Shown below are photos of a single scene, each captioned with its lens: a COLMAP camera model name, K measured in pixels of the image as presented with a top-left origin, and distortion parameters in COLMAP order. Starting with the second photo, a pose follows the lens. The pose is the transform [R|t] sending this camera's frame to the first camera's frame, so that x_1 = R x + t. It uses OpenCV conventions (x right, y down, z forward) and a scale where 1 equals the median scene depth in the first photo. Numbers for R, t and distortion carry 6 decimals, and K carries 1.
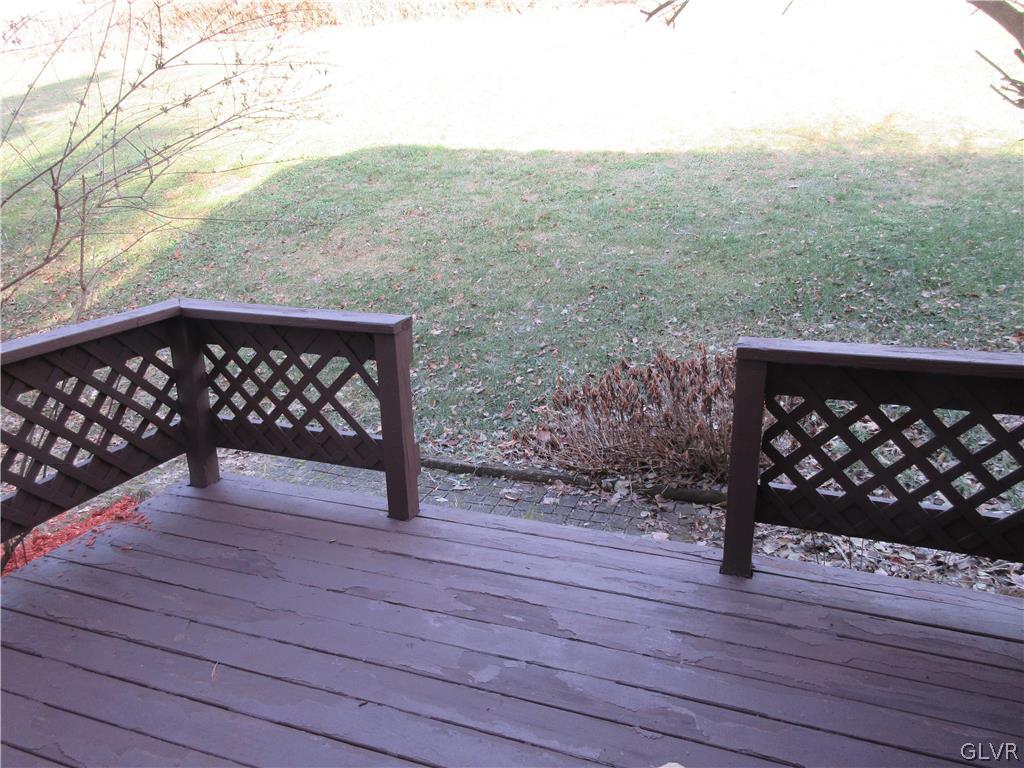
lens RADIAL K [[758.5, 0, 512.2], [0, 758.5, 383.2], [0, 0, 1]] dist [0.005297, -0.000707]
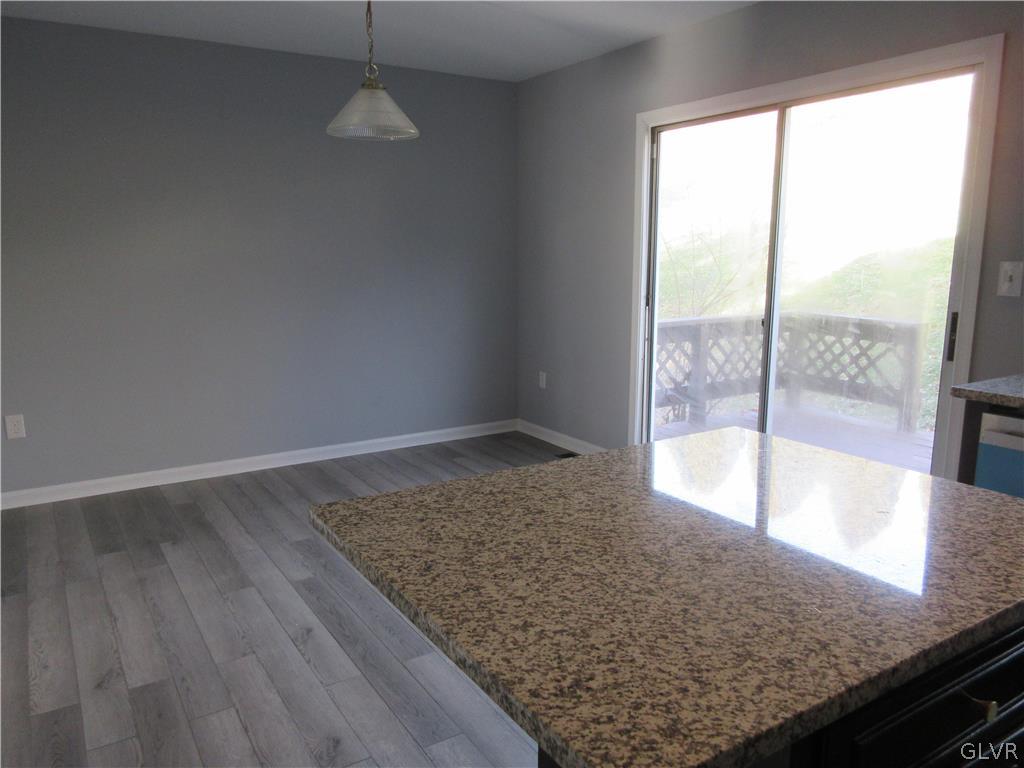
lens RADIAL K [[758.5, 0, 514.1], [0, 758.5, 384.6], [0, 0, 1]] dist [0.005297, -0.000707]
pose [[0.798294, 0.127659, -0.588584, 0.162974], [-0.190166, 0.980710, -0.045212, 0.320339], [0.571458, 0.148021, 0.807171, -1.016103]]
